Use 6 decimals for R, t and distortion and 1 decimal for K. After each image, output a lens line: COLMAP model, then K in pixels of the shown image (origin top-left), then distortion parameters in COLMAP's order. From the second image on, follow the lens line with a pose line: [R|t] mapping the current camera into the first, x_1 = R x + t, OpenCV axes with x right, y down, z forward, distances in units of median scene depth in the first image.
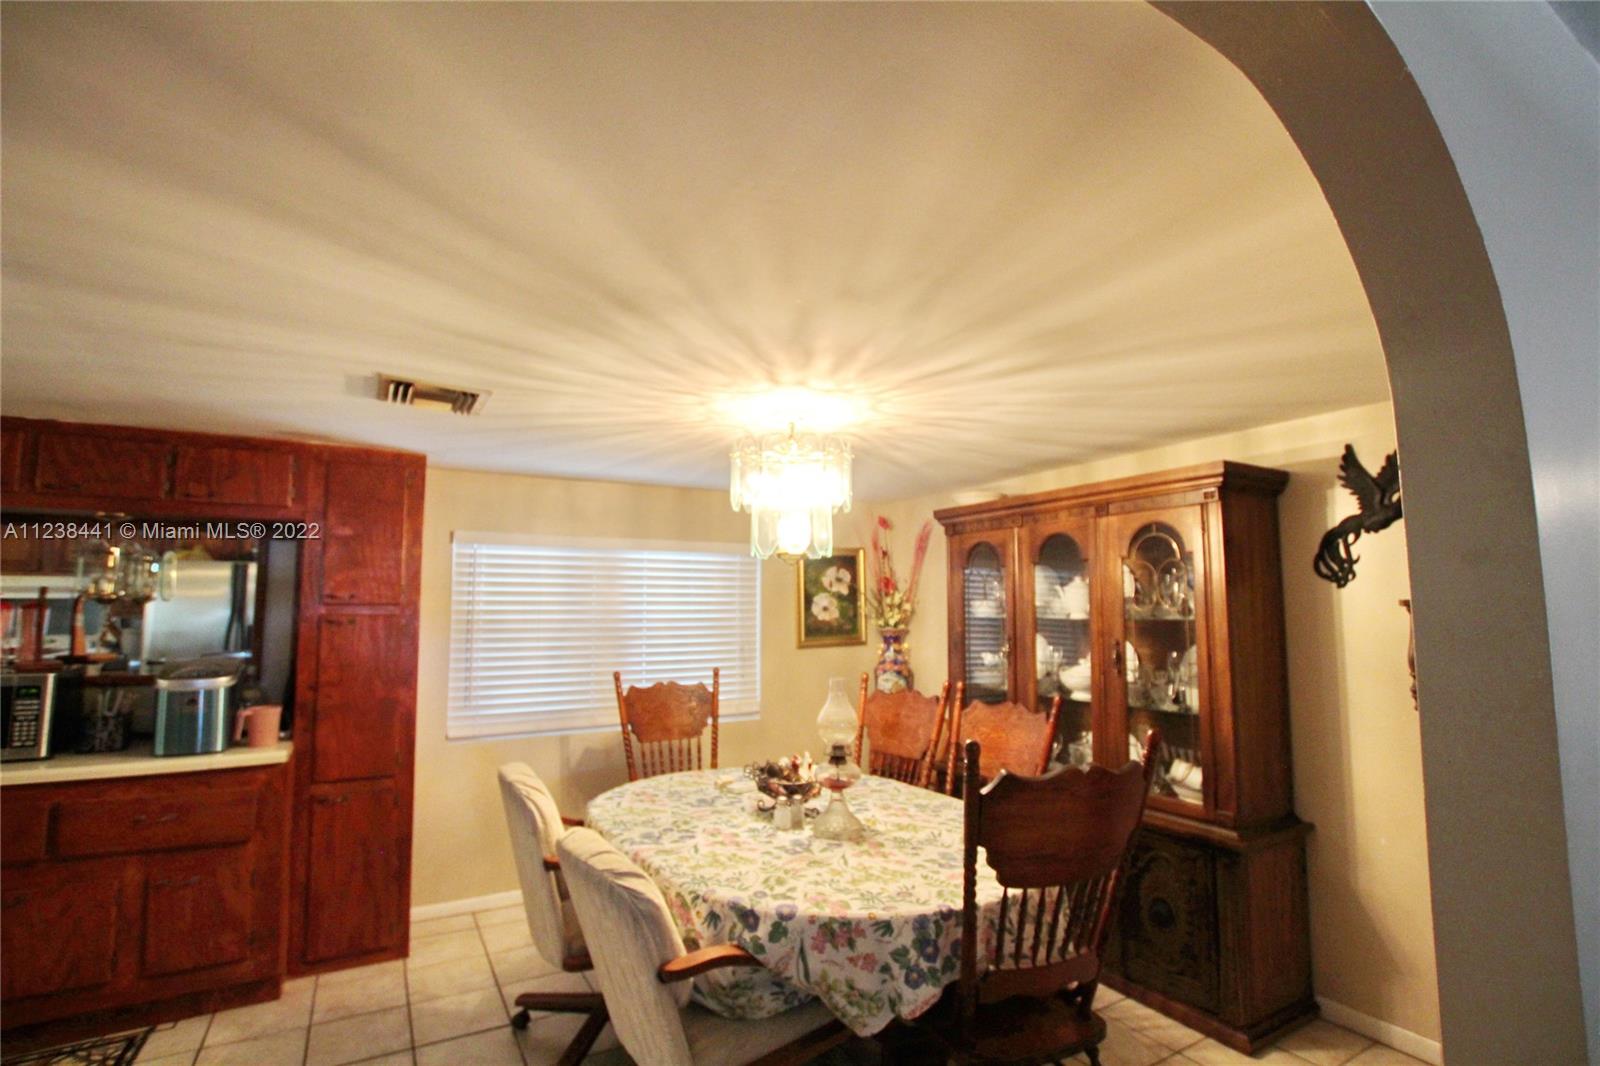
lens RADIAL K [[743.5, 0, 800.0], [0, 743.5, 533.0], [0, 0, 1]] dist [-0.020312, 0.000139]
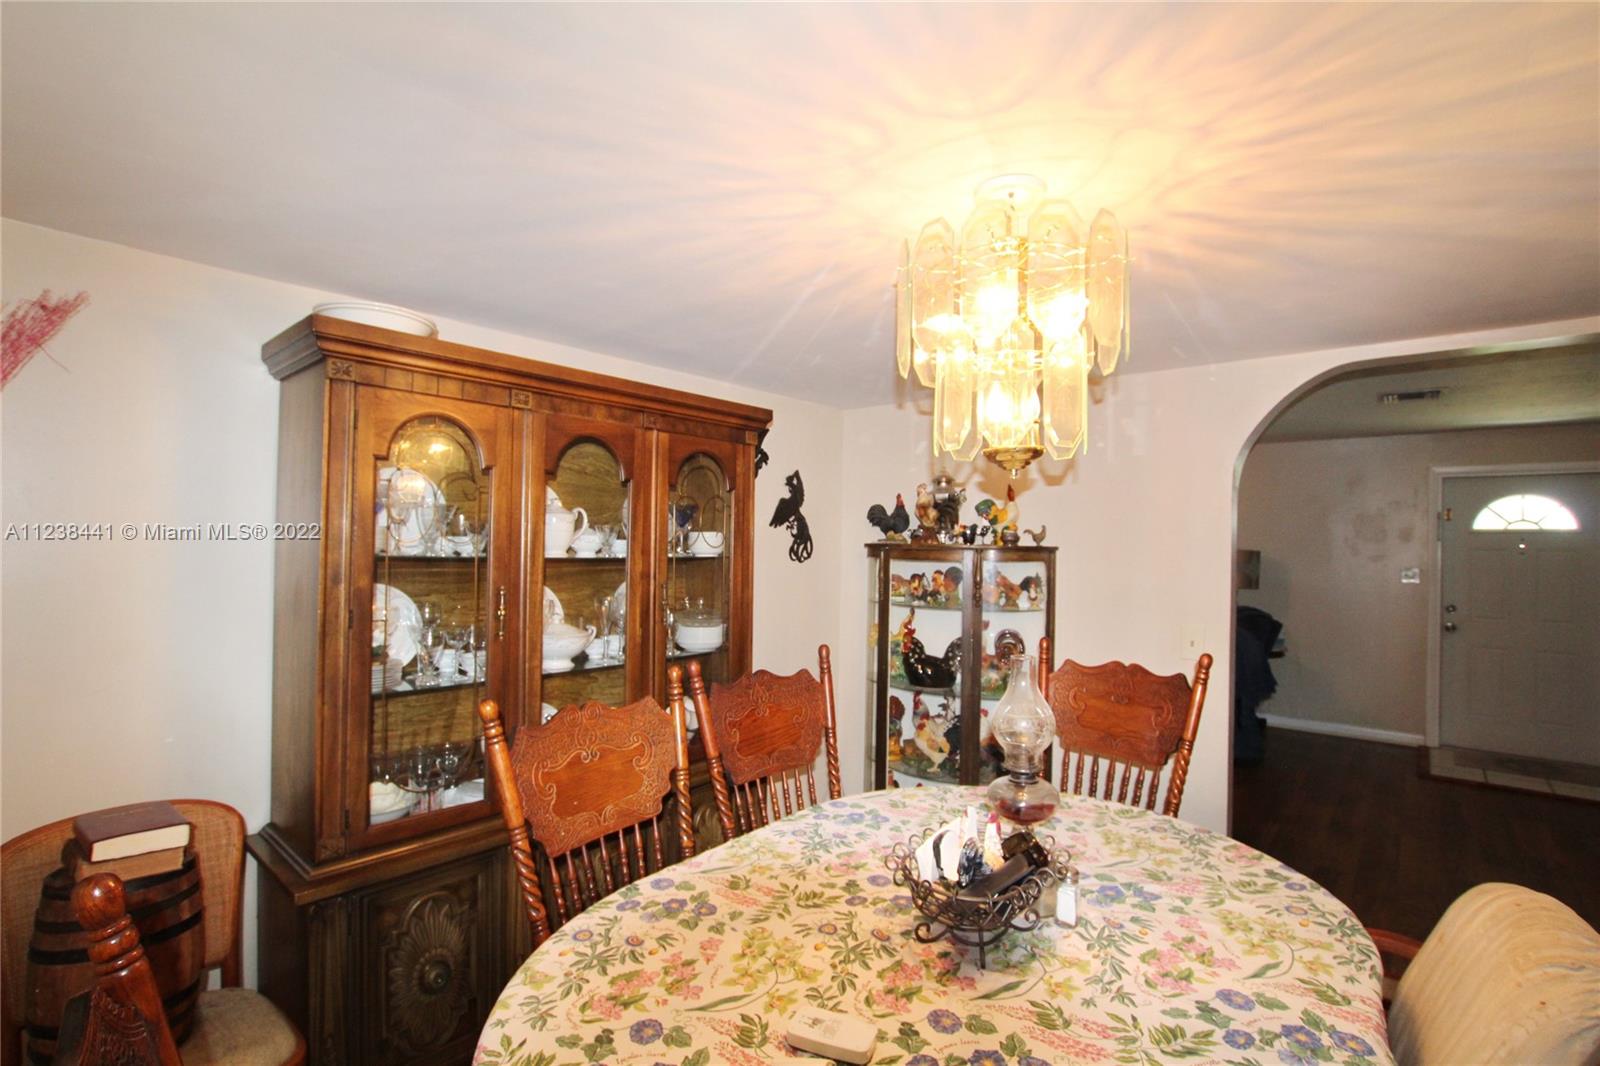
lens RADIAL K [[743.5, 0, 800.0], [0, 743.5, 533.0], [0, 0, 1]] dist [-0.020312, 0.000139]
pose [[-0.332009, 0.015304, 0.943152, -0.539710], [-0.112066, 0.992147, -0.055549, 0.155318], [-0.936595, -0.124138, -0.327687, 1.504141]]
